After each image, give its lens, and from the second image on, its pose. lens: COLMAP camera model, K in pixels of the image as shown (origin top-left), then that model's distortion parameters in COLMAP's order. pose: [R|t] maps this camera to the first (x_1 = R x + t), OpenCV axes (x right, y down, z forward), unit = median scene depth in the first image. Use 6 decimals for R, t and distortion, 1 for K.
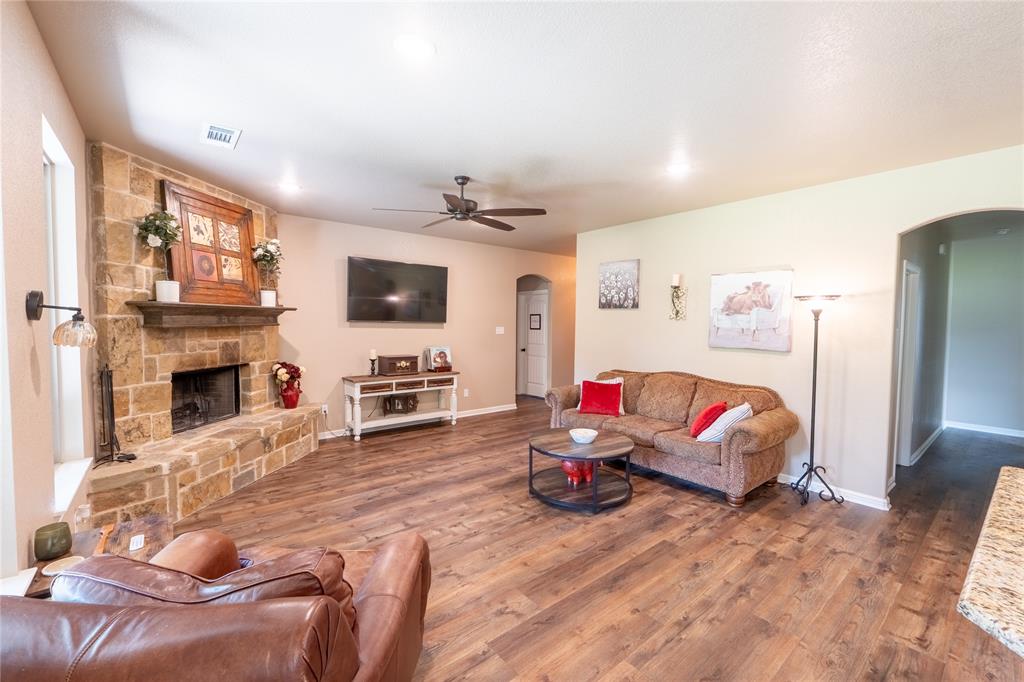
lens RADIAL K [[429.7, 0, 514.6], [0, 429.7, 340.3], [0, 0, 1]] dist [-0.005879, 0.000466]
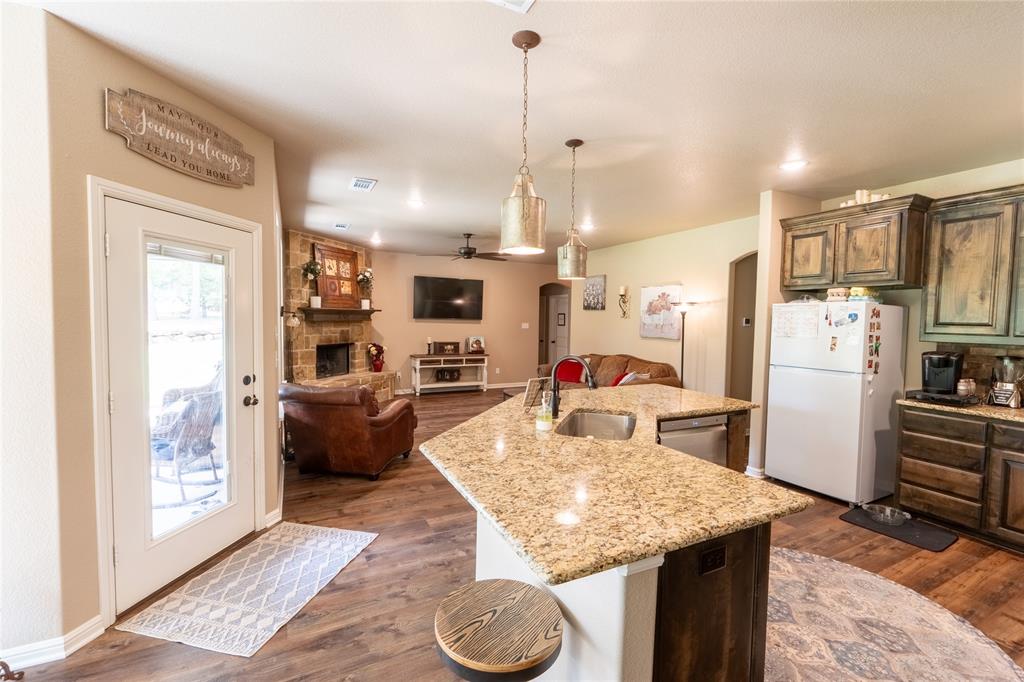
lens RADIAL K [[429.7, 0, 515.8], [0, 429.7, 339.4], [0, 0, 1]] dist [-0.005879, 0.000466]
pose [[0.977198, 0.014330, -0.211846, 0.367656], [-0.014168, 0.999897, 0.002286, 0.027986], [0.211857, 0.000767, 0.977300, -0.531520]]
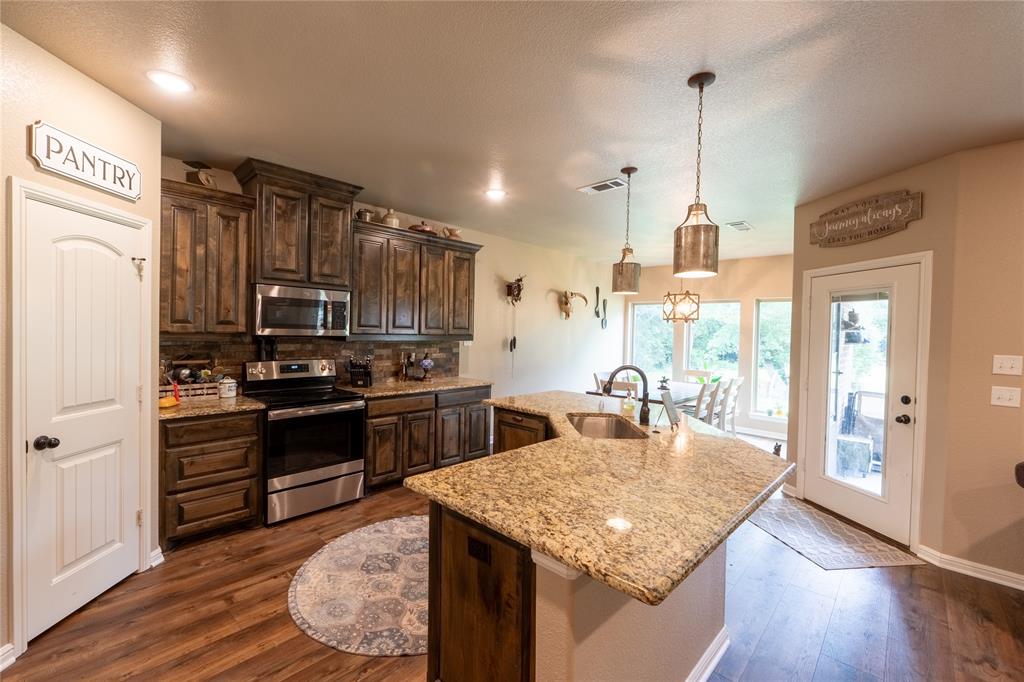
lens RADIAL K [[429.7, 0, 510.7], [0, 429.7, 338.4], [0, 0, 1]] dist [-0.005879, 0.000466]
pose [[-0.991287, -0.031717, -0.127842, 0.569116], [-0.039566, 0.997454, 0.059328, -0.019183], [0.125634, 0.063870, -0.990019, 0.610522]]
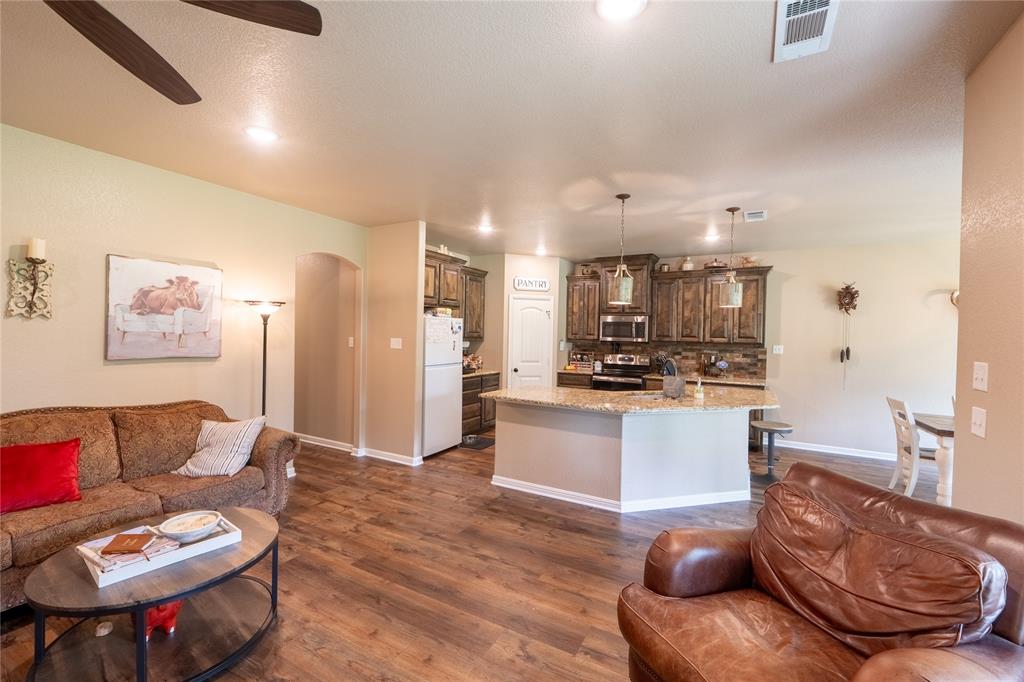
lens RADIAL K [[429.7, 0, 508.4], [0, 429.7, 341.4], [0, 0, 1]] dist [-0.005879, 0.000466]
pose [[-0.355228, -0.037524, 0.934026, -0.422935], [0.015957, 0.998805, 0.046195, -0.036913], [-0.934644, 0.031314, -0.354204, 0.678001]]
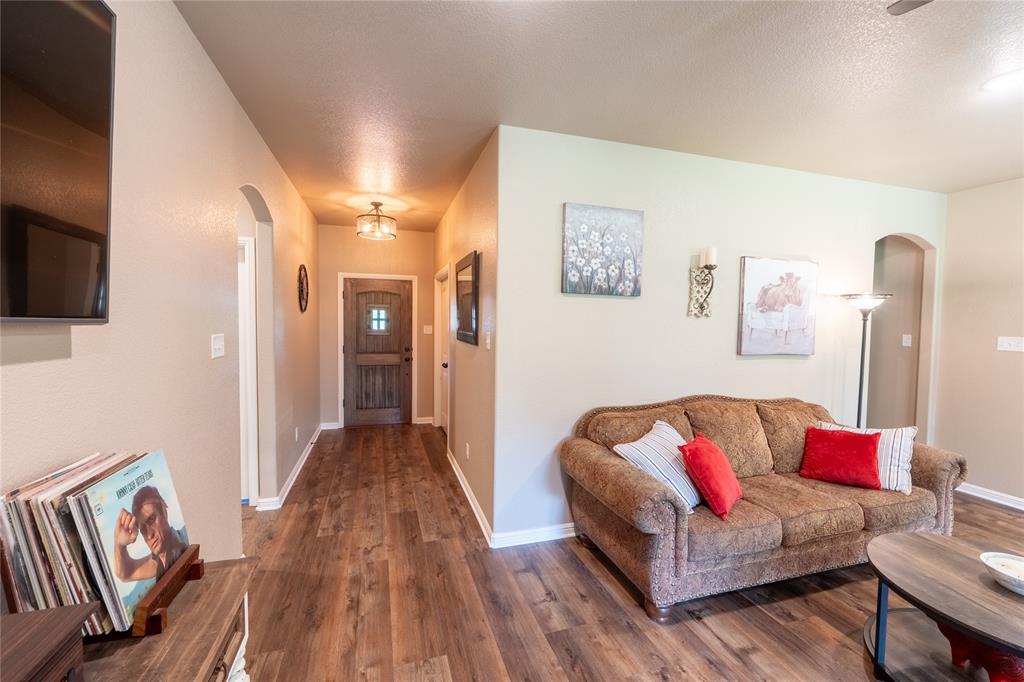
lens RADIAL K [[429.7, 0, 508.4], [0, 429.7, 332.8], [0, 0, 1]] dist [-0.005879, 0.000466]
pose [[0.372969, -0.032015, 0.927291, -0.390921], [0.028885, 0.999321, 0.022884, -0.053065], [-0.927394, 0.018249, 0.373640, 1.147914]]
